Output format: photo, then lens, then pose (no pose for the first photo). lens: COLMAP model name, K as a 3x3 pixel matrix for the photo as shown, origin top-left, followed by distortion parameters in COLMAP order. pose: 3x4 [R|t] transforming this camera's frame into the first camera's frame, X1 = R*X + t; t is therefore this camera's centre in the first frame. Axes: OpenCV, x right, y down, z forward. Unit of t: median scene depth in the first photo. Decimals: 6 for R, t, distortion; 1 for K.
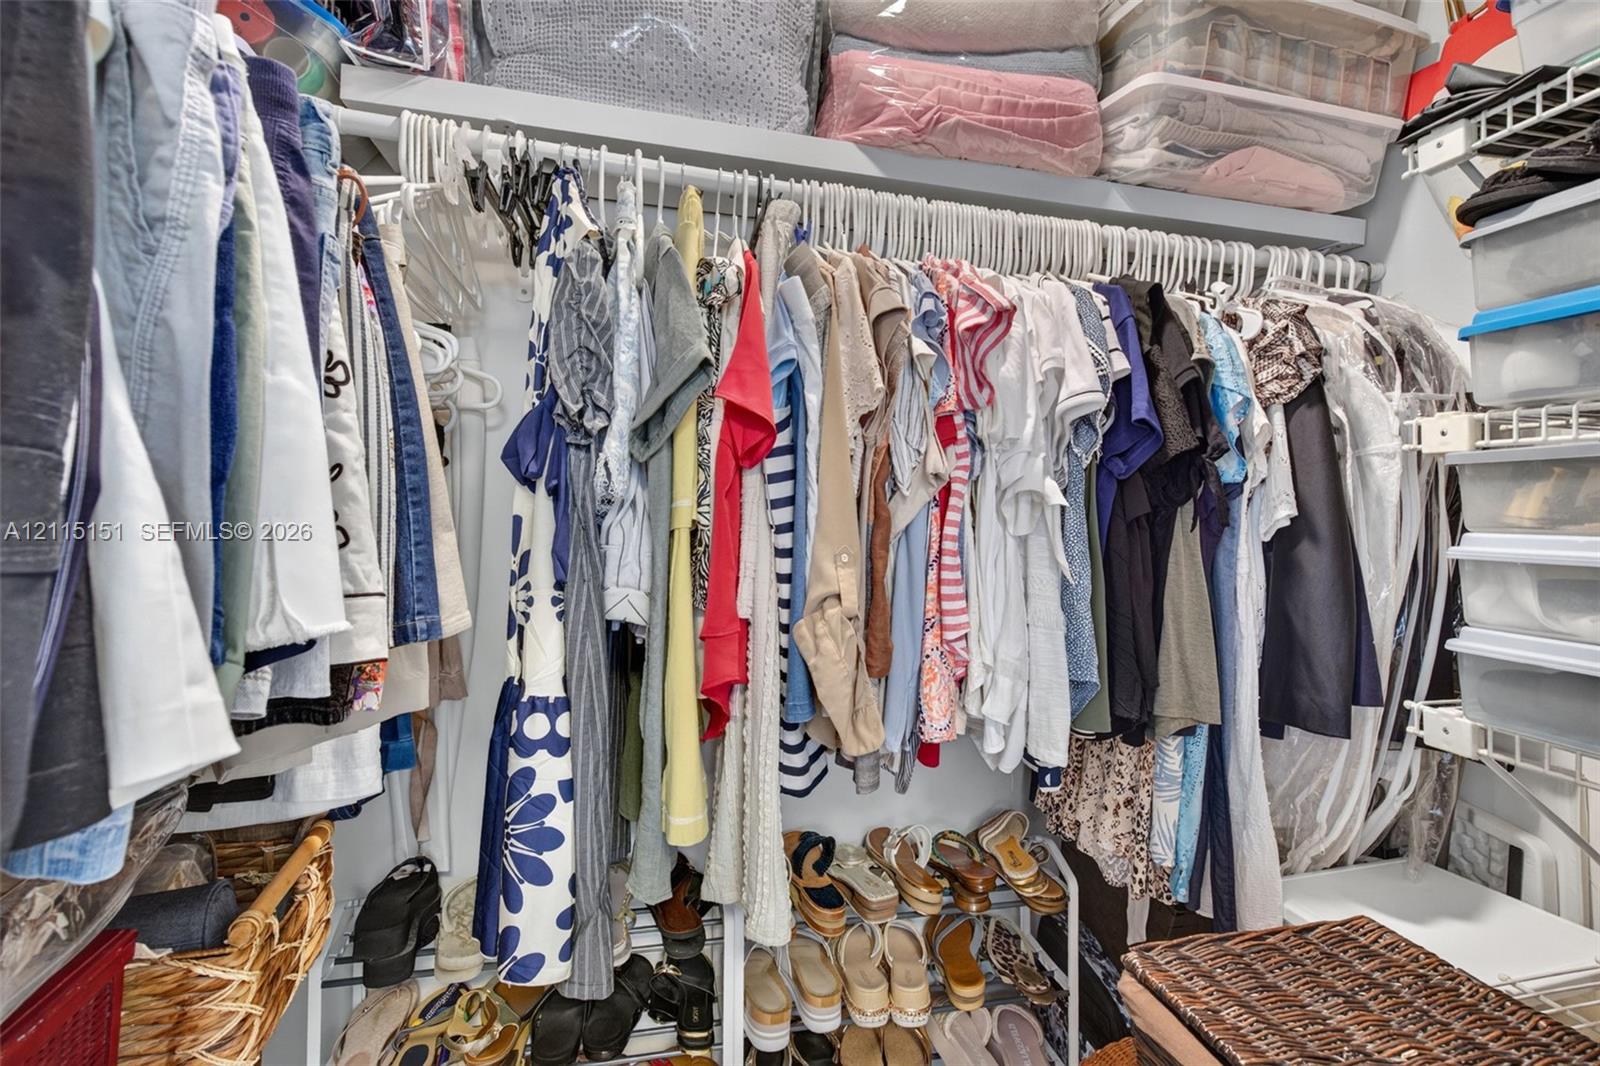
lens RADIAL K [[719.5, 0, 804.9], [0, 719.5, 505.5], [0, 0, 1]] dist [-0.002283, -0.000233]
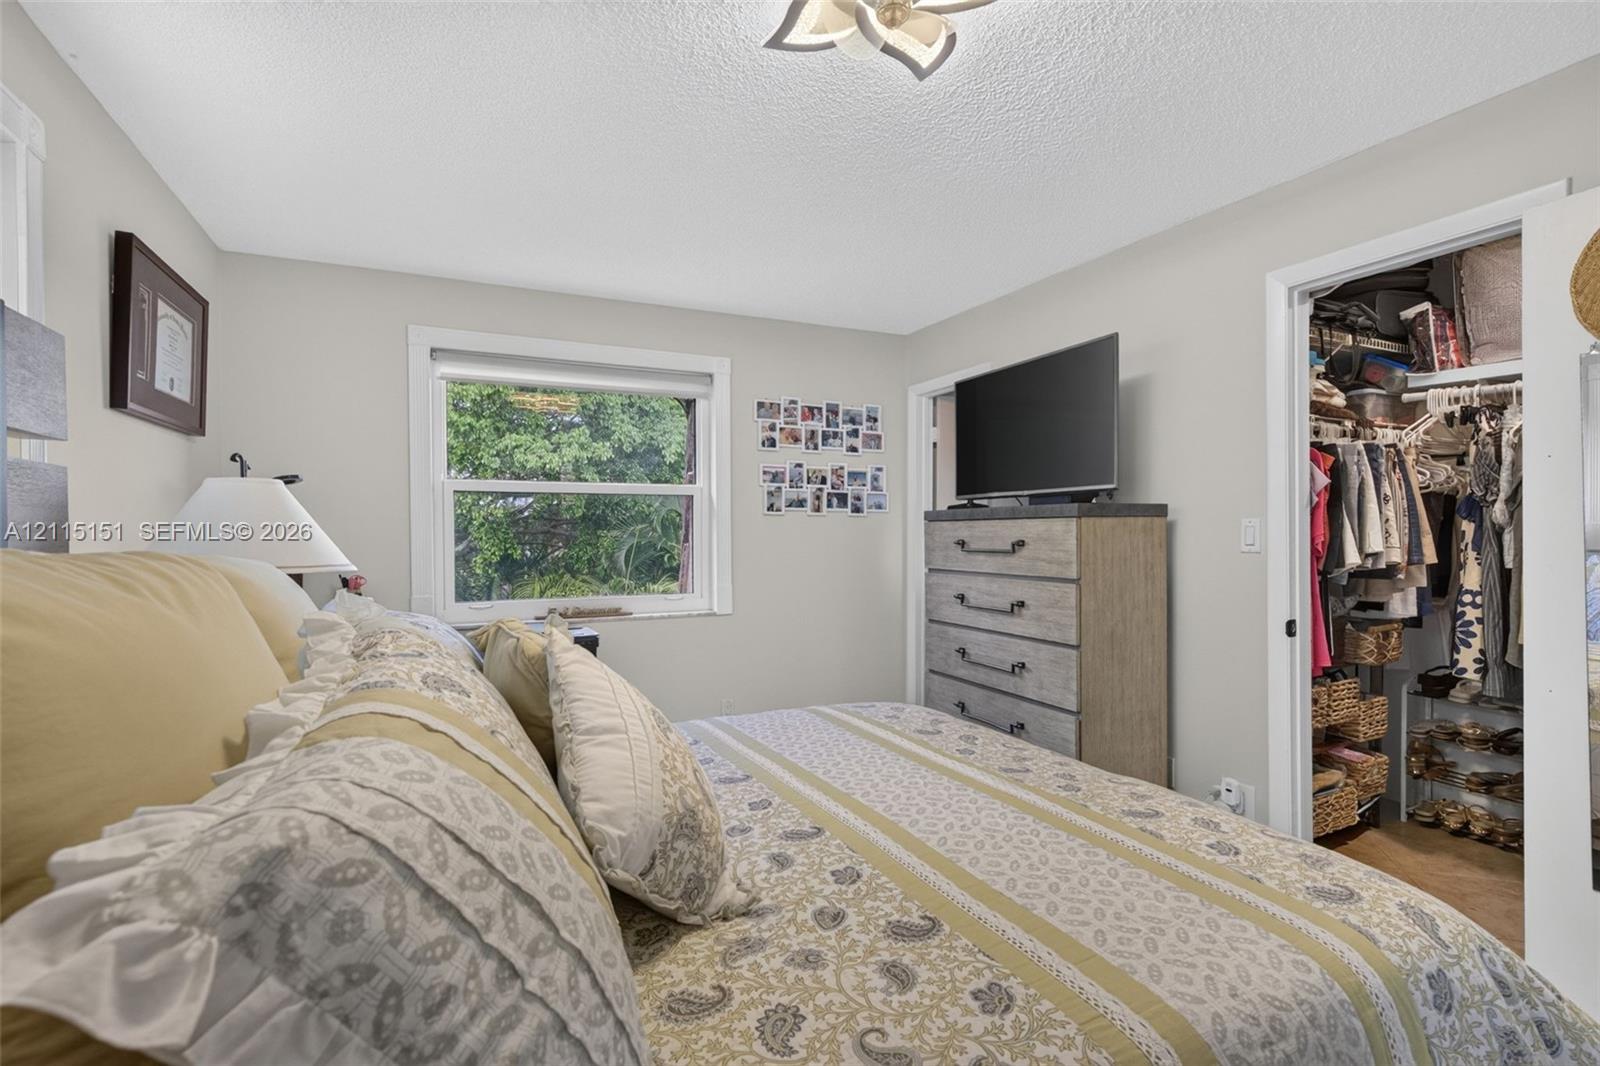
lens RADIAL K [[741.6, 0, 800.0], [0, 741.6, 533.0], [0, 0, 1]] dist [0.000718, 0.000480]
pose [[0.187156, -0.005291, -0.982316, 2.235707], [0.017773, 0.999840, -0.001999, -0.017772], [0.982169, -0.017084, 0.187220, -2.419060]]
